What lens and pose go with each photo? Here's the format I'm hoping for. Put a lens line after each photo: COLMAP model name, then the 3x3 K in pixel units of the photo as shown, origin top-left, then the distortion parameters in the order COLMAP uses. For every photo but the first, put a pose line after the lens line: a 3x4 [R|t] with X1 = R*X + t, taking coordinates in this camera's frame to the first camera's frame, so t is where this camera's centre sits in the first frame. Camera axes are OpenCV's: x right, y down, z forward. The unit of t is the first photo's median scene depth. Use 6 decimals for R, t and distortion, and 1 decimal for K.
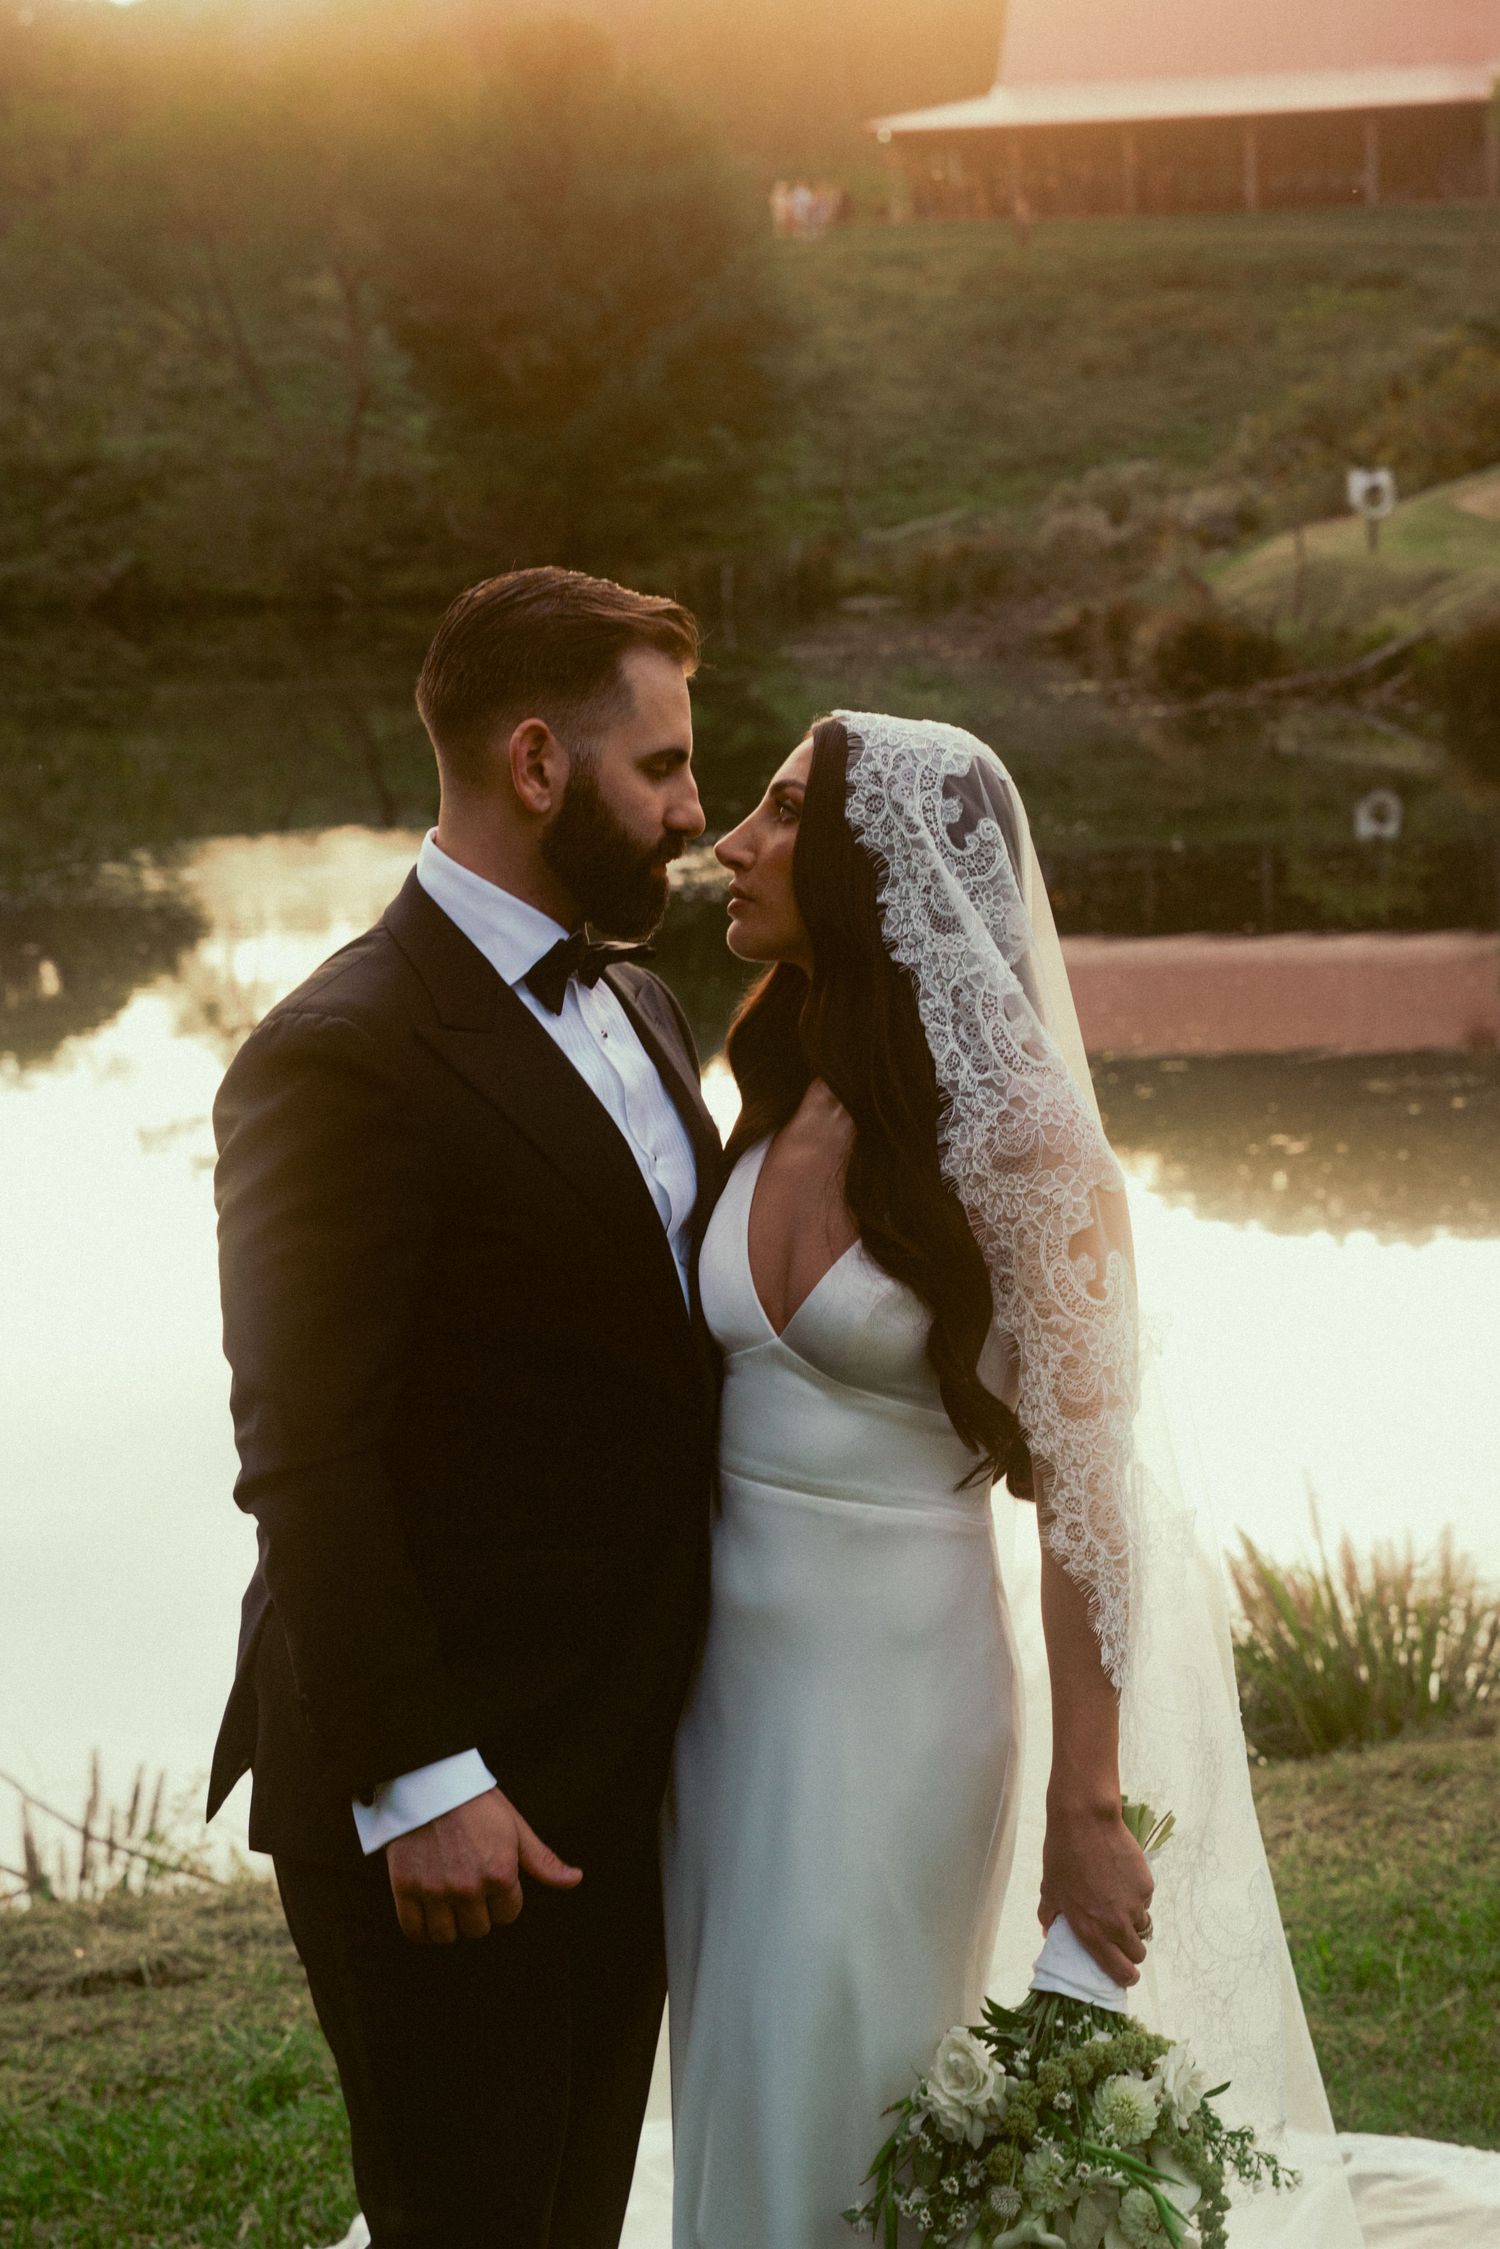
lens RADIAL K [[4507.9, 0, 746.9], [0, 4507.9, 1058.4], [0, 0, 1]] dist [0.548499, -5.208106]
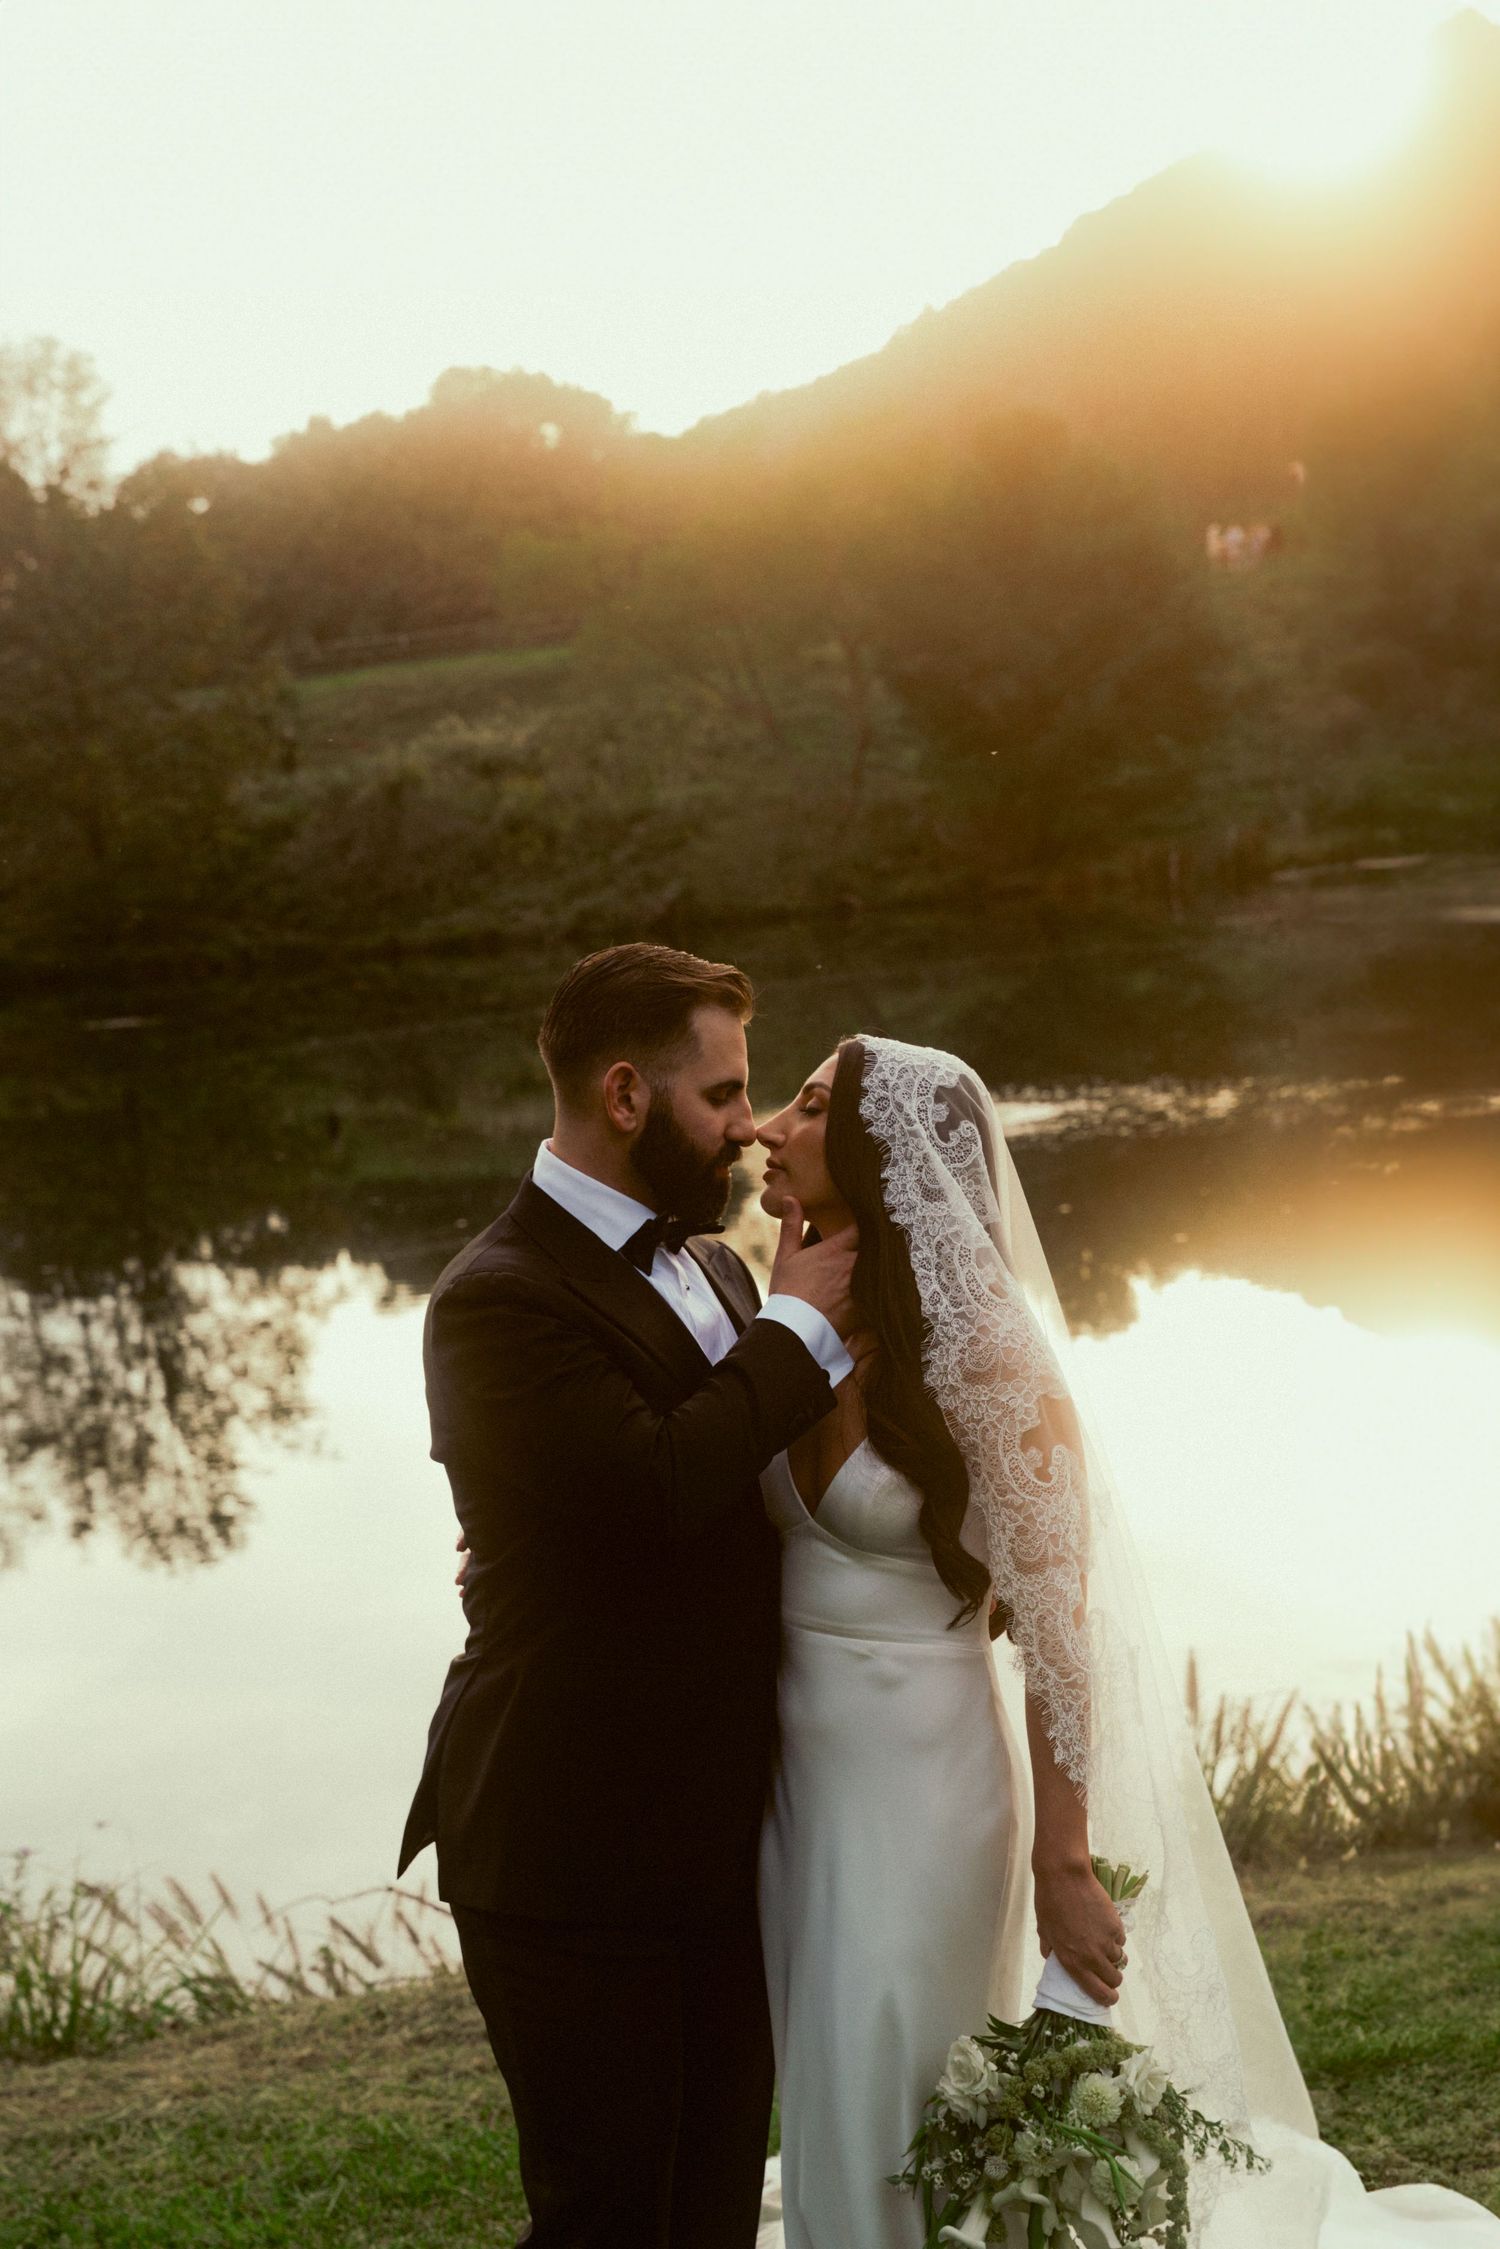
lens RADIAL K [[4507.9, 0, 746.9], [0, 4507.9, 1058.4], [0, 0, 1]] dist [0.548499, -5.208106]
pose [[0.965125, -0.059599, -0.254914, 0.330075], [0.049665, 0.997741, -0.045238, -0.013149], [0.257035, 0.031000, 0.965905, -0.293839]]
